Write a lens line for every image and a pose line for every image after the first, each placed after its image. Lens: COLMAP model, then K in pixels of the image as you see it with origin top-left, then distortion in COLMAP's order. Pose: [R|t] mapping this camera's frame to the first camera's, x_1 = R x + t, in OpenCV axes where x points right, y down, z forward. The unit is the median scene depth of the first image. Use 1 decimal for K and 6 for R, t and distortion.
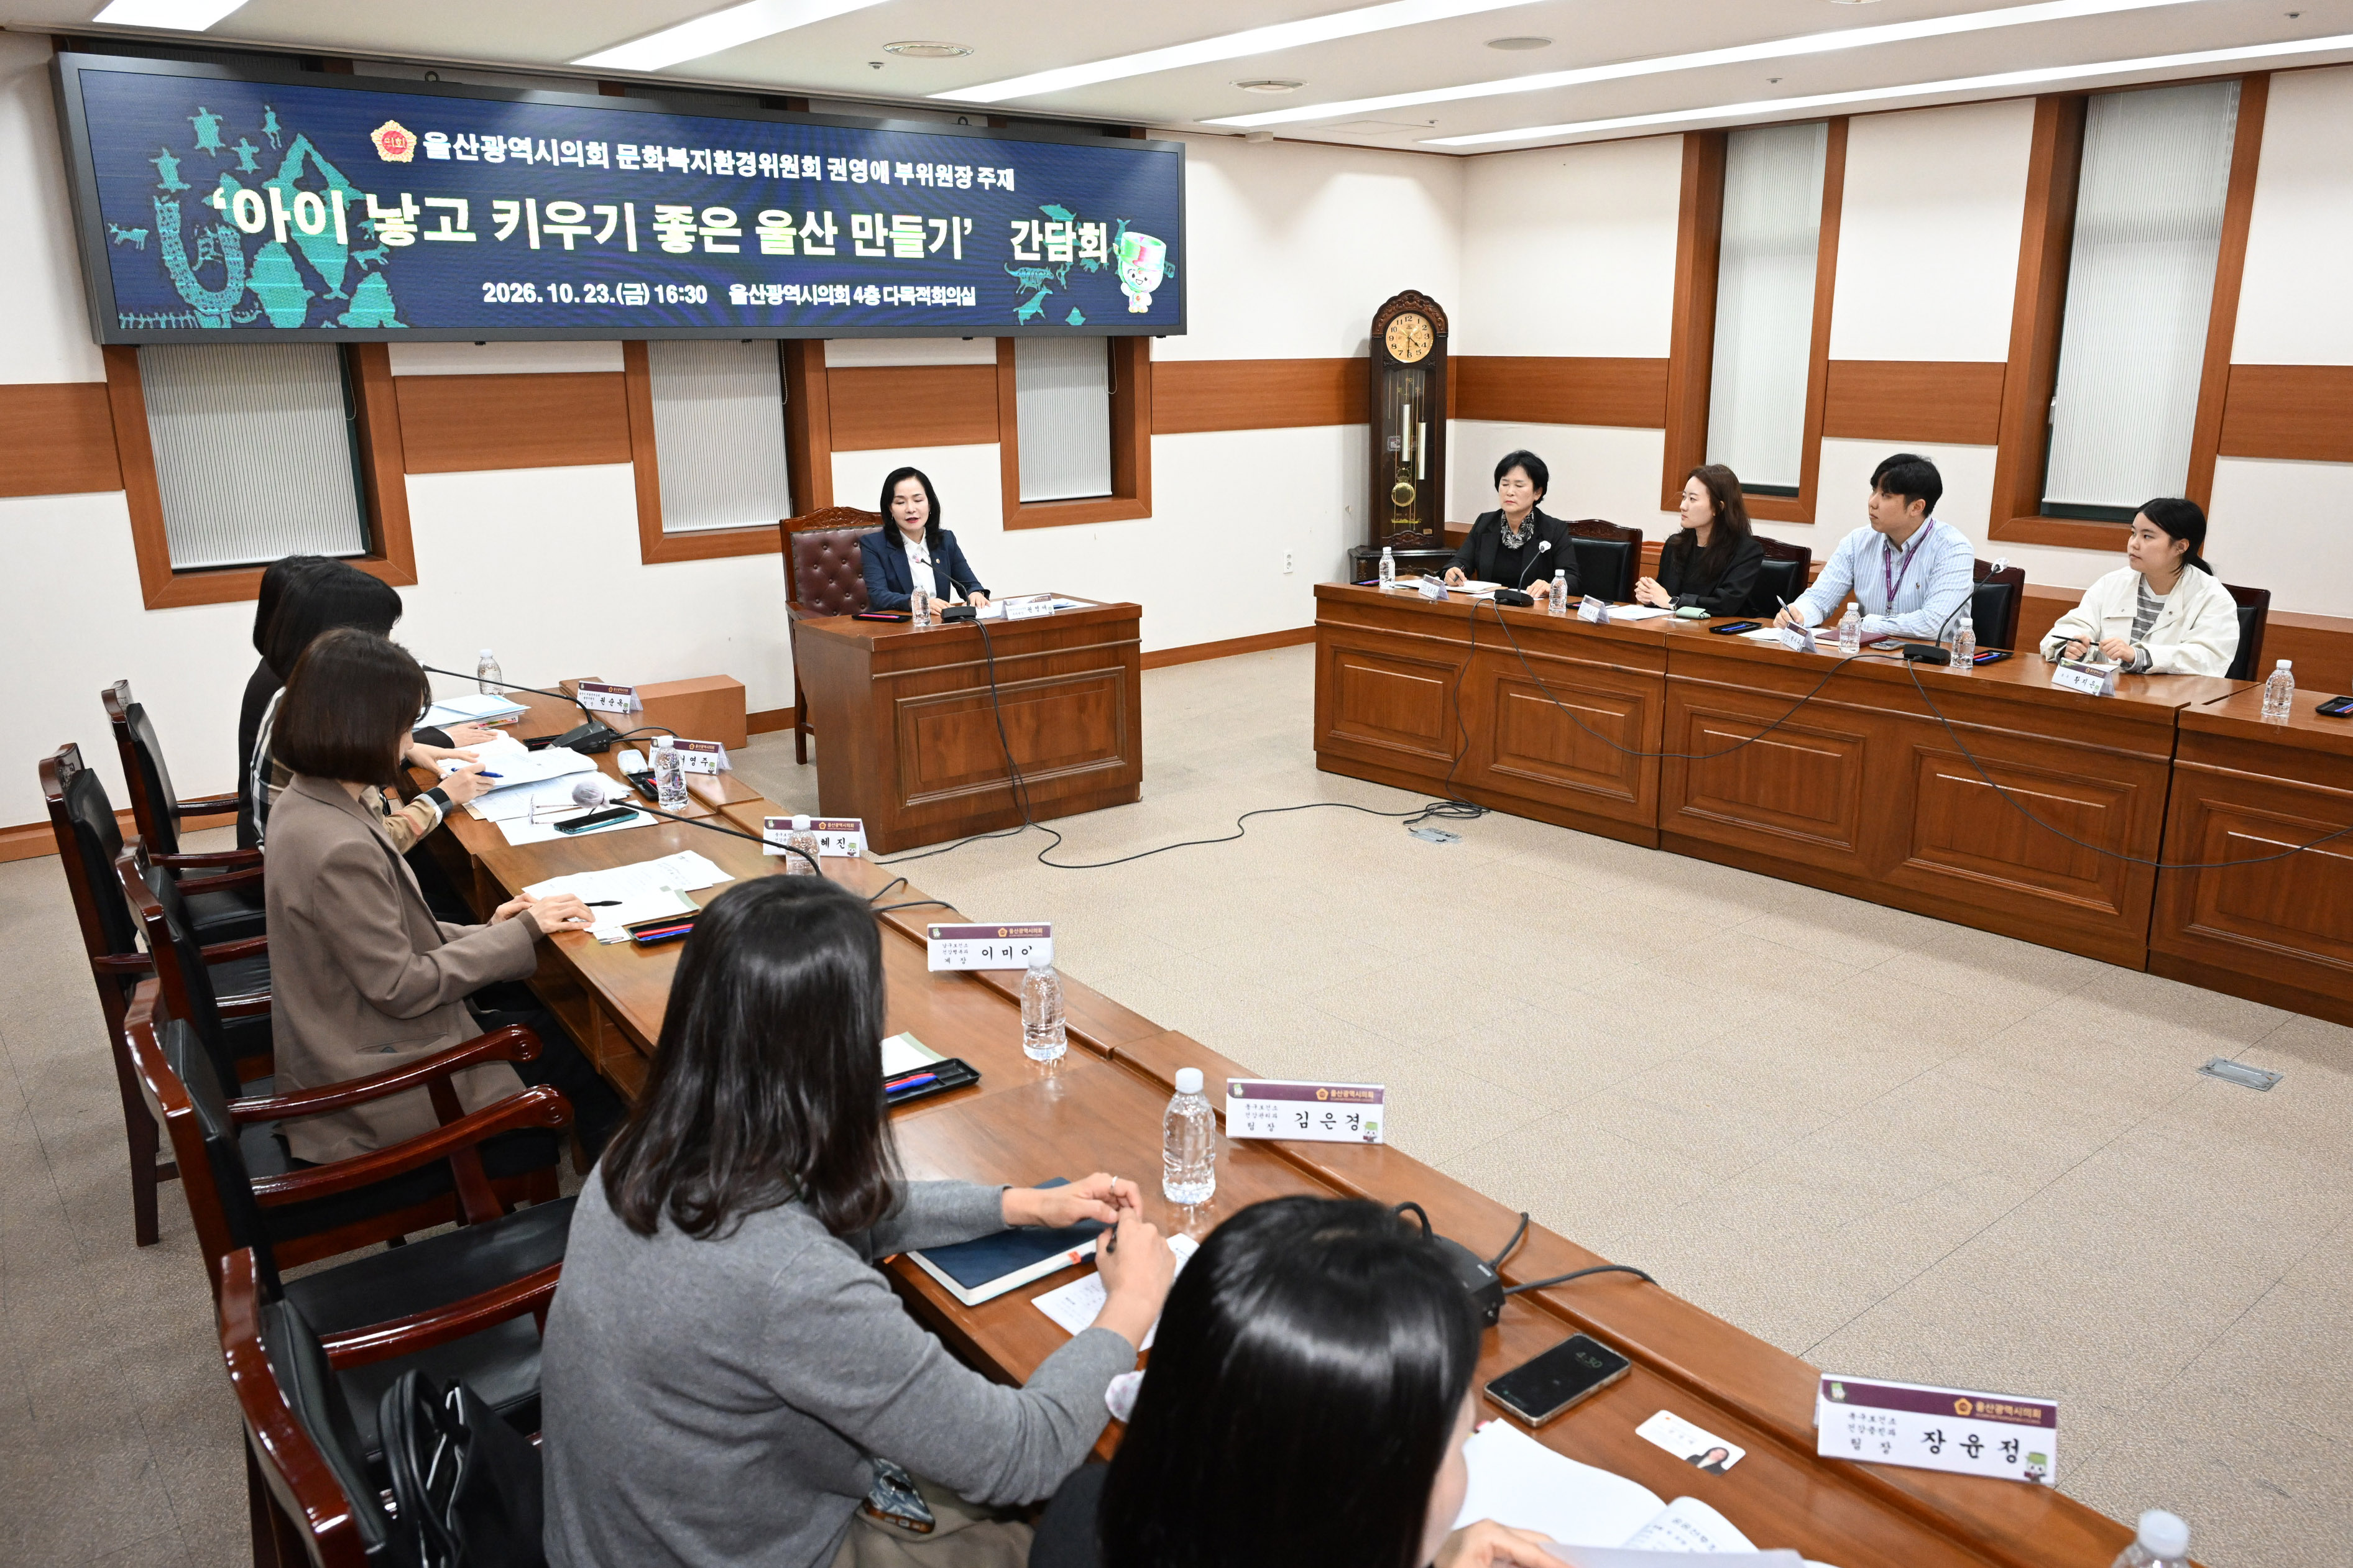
lens RADIAL K [[1695.6, 0, 1219.8], [0, 1695.6, 775.5], [0, 0, 1]] dist [0.000817, -0.006483]
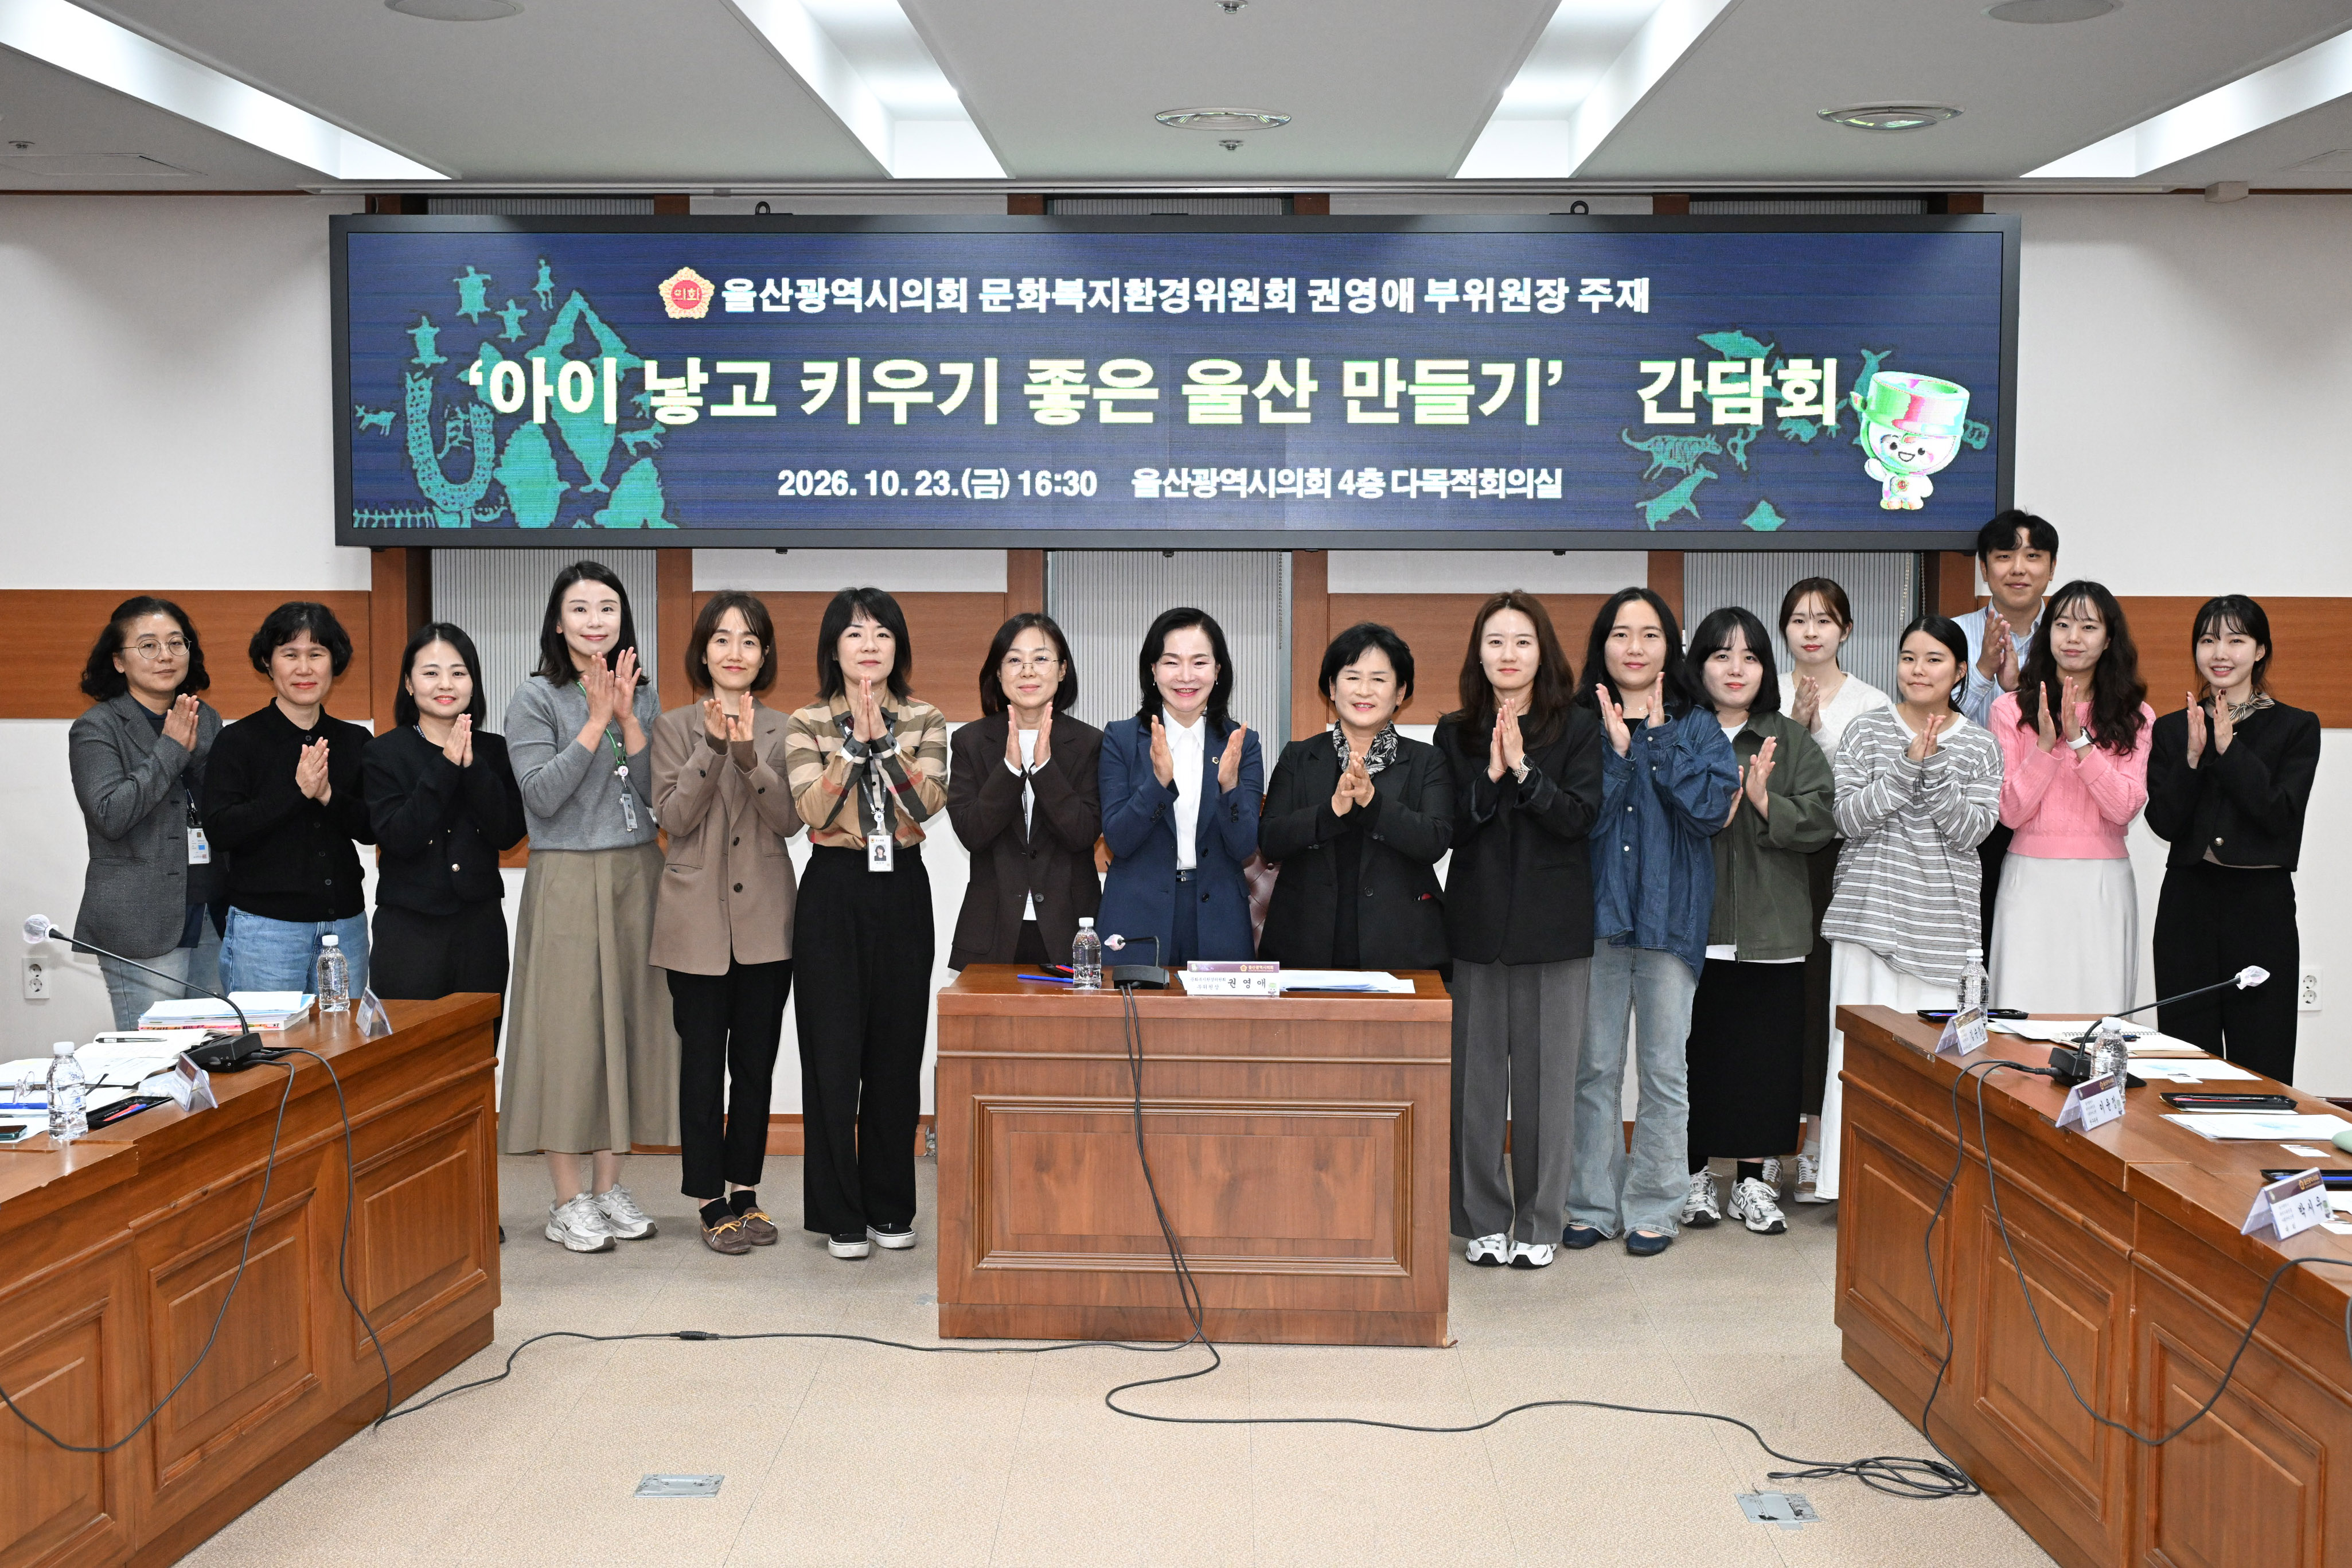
lens RADIAL K [[2942.8, 0, 1143.4], [0, 2942.8, 759.3], [0, 0, 1]] dist [-0.000408, 0.003999]
pose [[0.748626, 0.054180, -0.660775, 0.504079], [-0.174783, 0.977526, -0.117868, -0.042277], [0.639539, 0.203731, 0.741271, 0.168766]]
